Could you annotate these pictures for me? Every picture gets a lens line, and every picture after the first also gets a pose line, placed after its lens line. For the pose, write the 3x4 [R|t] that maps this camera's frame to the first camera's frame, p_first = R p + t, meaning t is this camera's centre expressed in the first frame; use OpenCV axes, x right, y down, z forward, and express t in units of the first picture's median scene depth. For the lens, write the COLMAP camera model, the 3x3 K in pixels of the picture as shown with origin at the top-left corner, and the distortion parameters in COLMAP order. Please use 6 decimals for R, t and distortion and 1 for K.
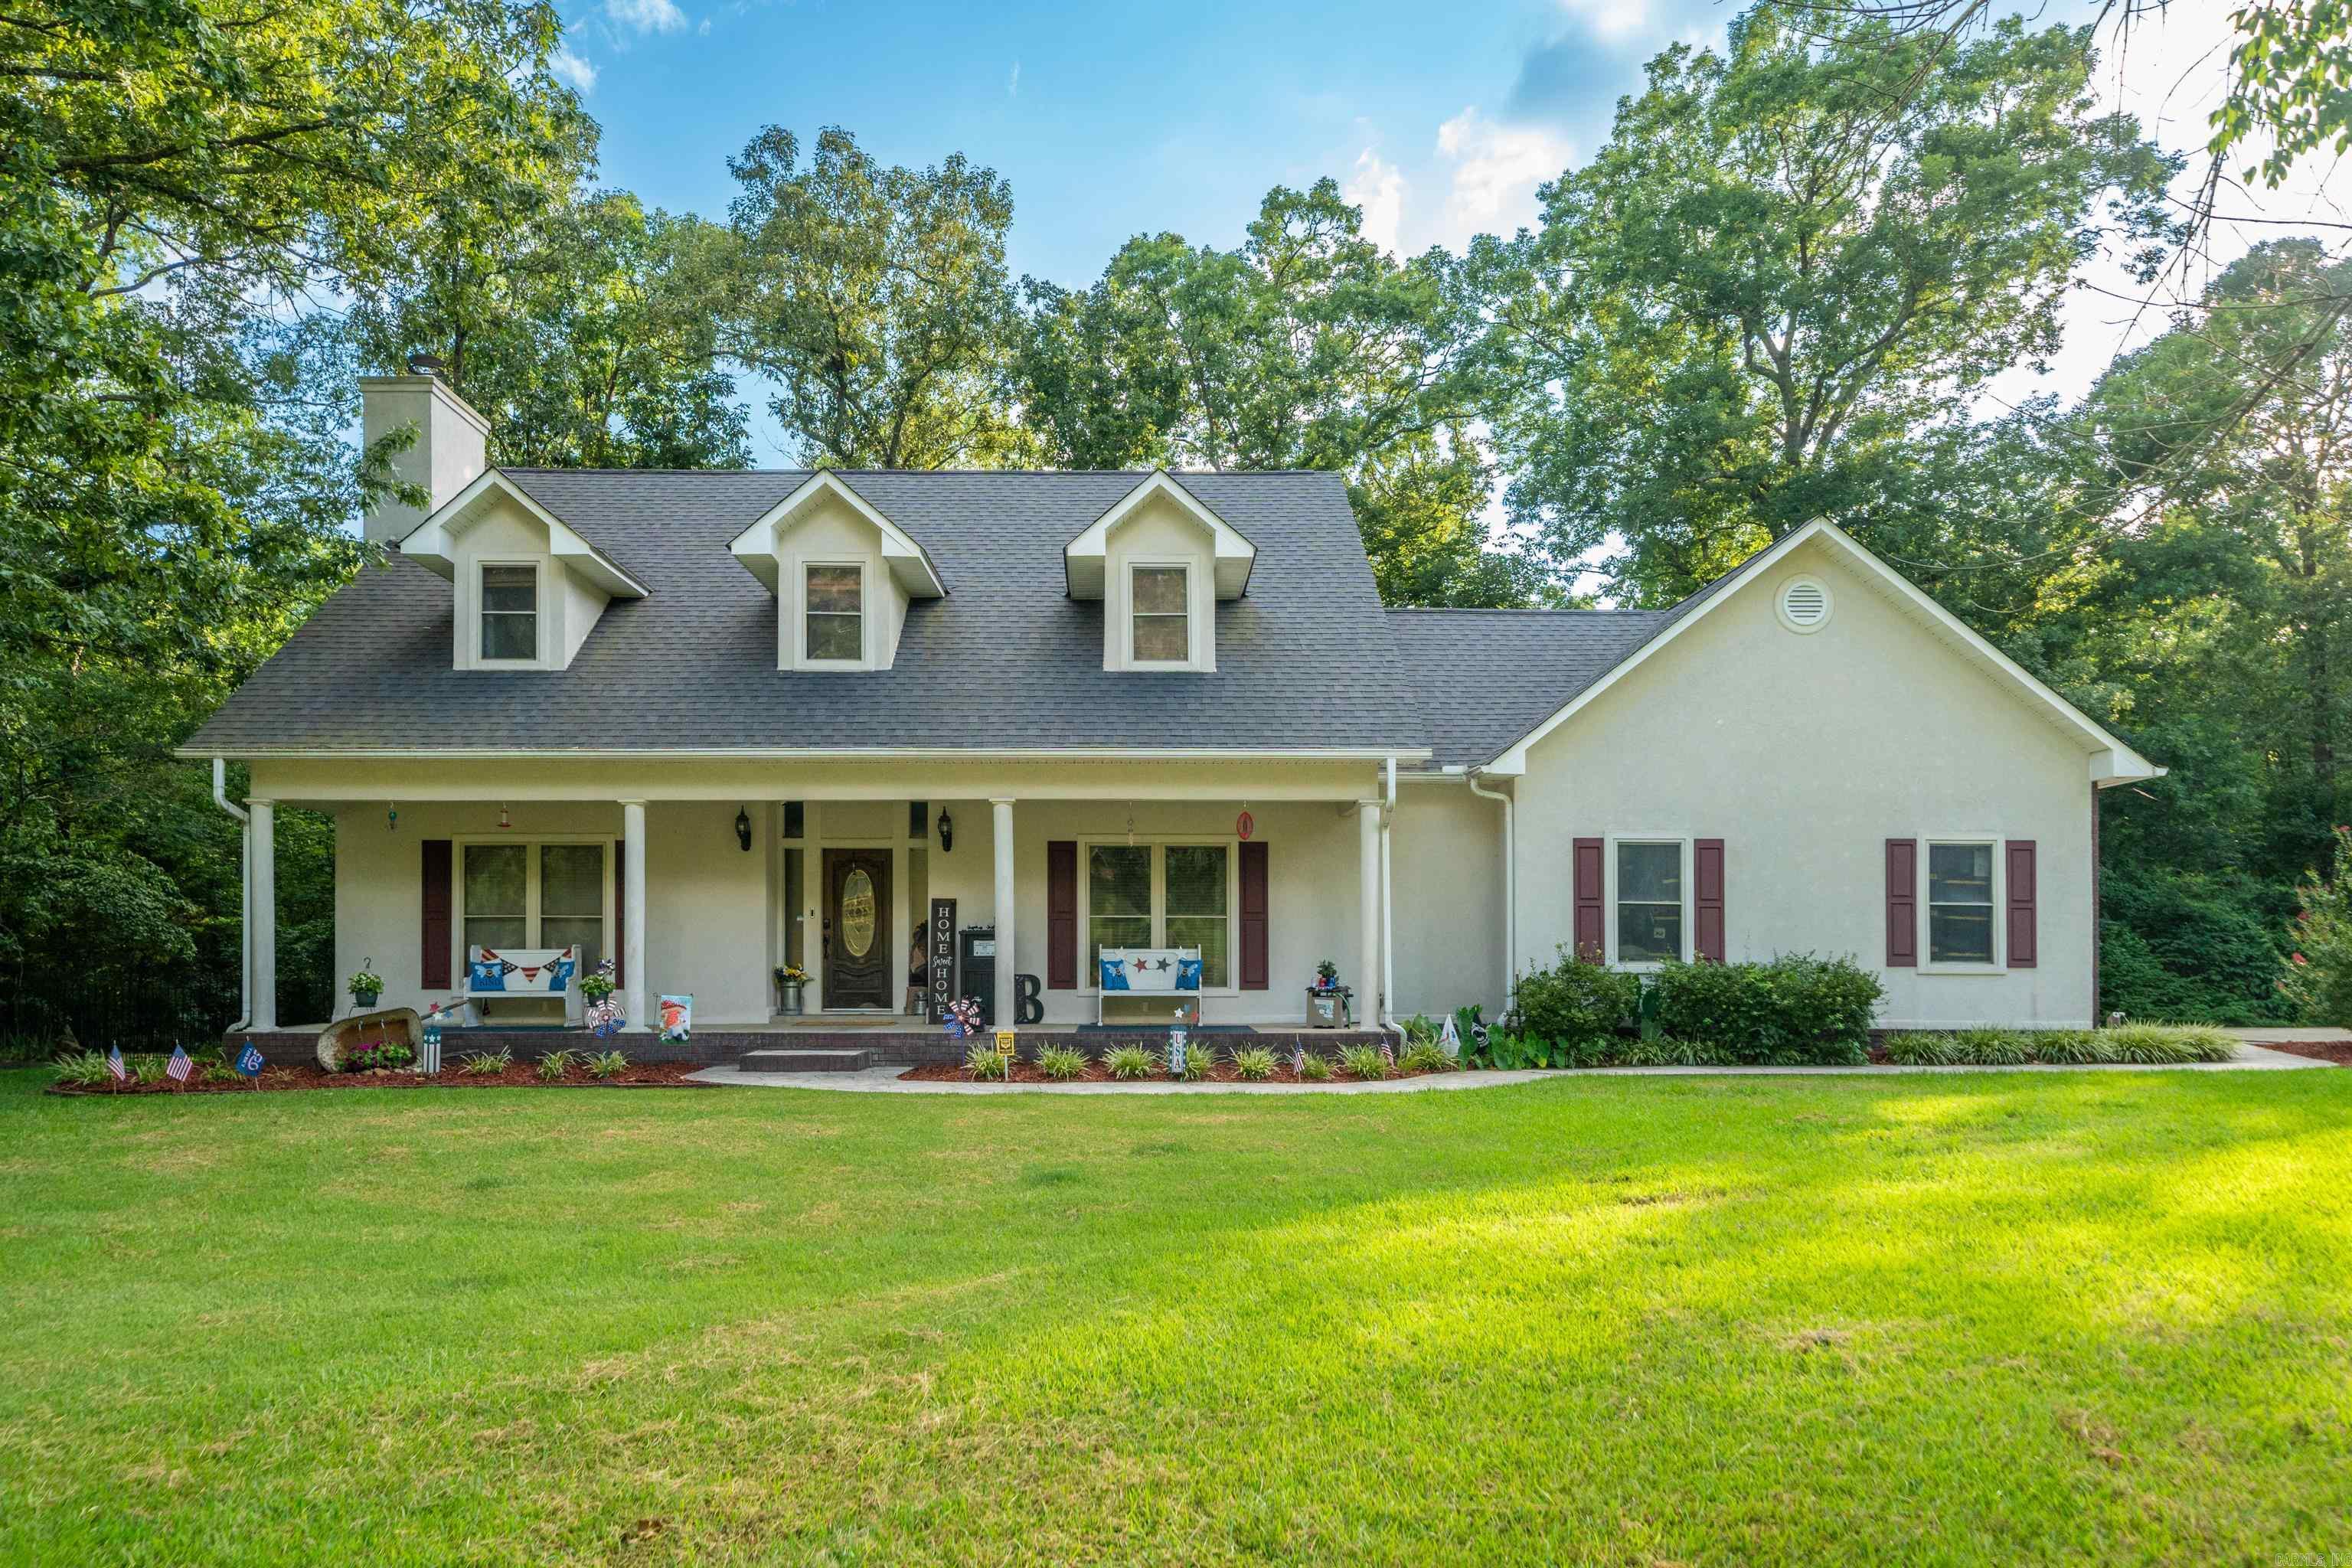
lens RADIAL K [[1532.2, 0, 1179.5], [0, 1532.2, 801.5], [0, 0, 1]] dist [0.001587, -0.000114]
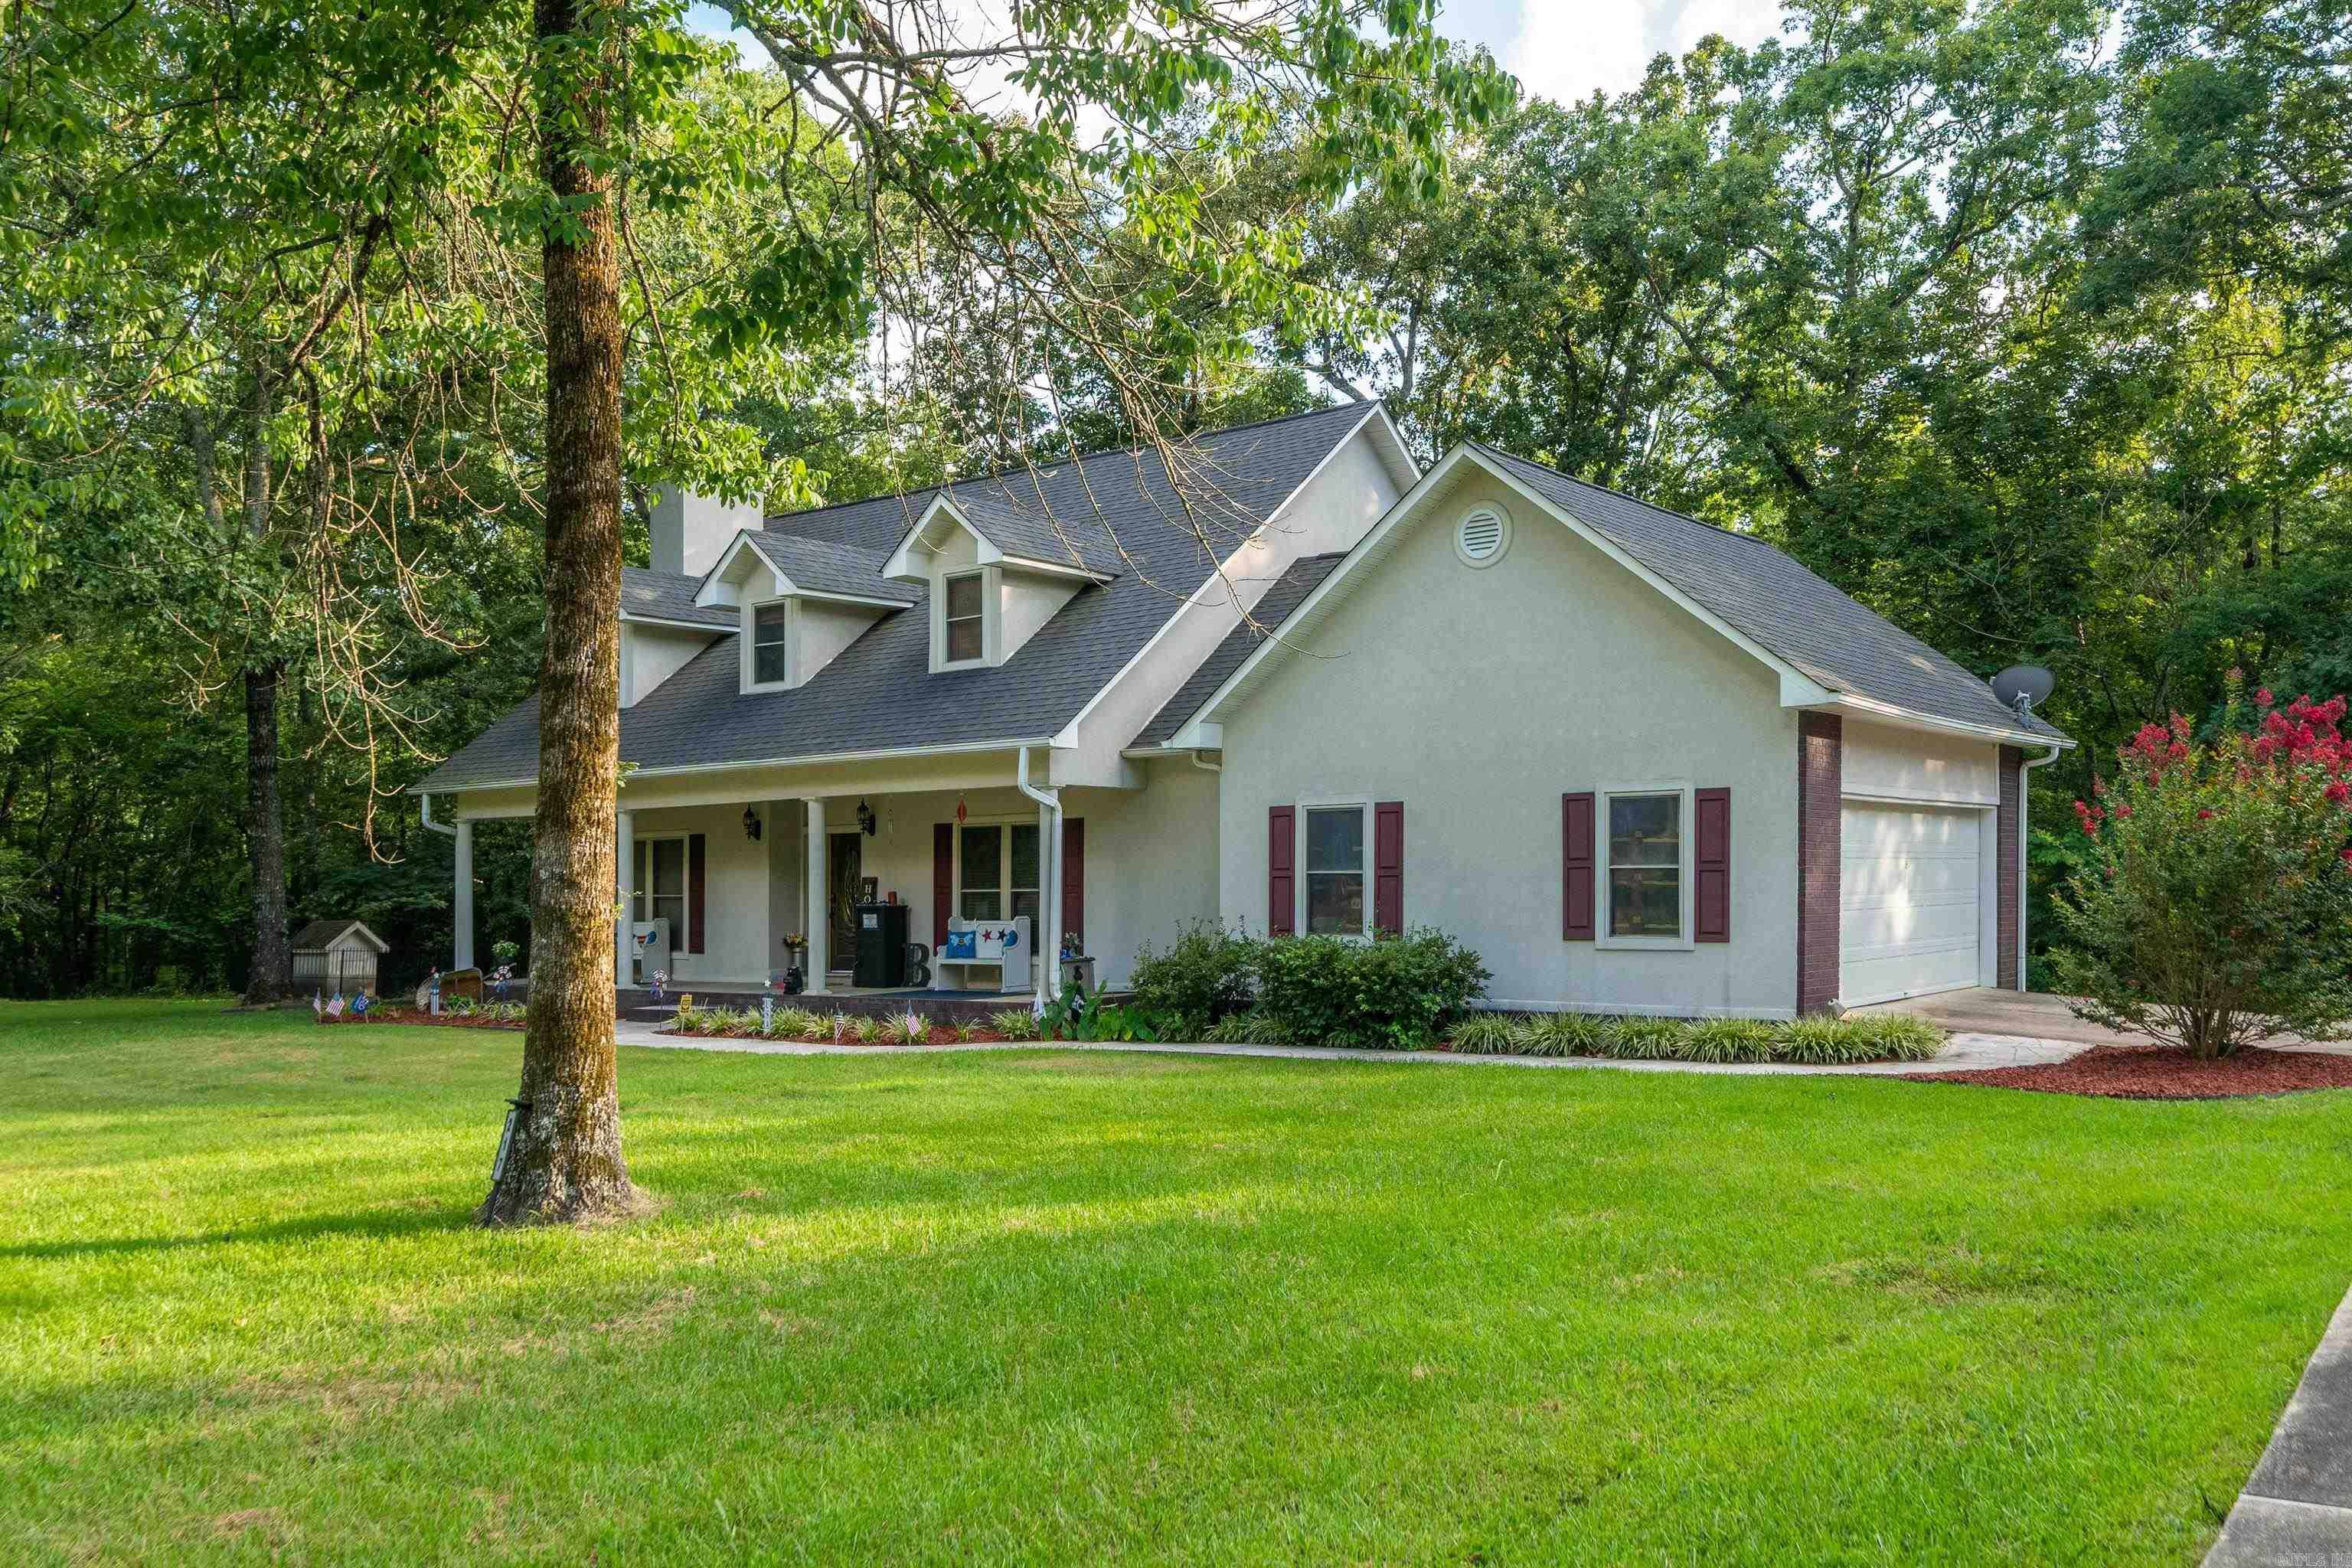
lens RADIAL K [[1957.2, 0, 1189.4], [0, 1957.2, 794.5], [0, 0, 1]] dist [-0.020622, 0.002893]
pose [[0.773838, -0.041535, -0.632020, 0.996276], [0.061151, 0.998085, 0.009281, 0.001665], [0.630424, -0.045830, 0.774897, 0.007910]]
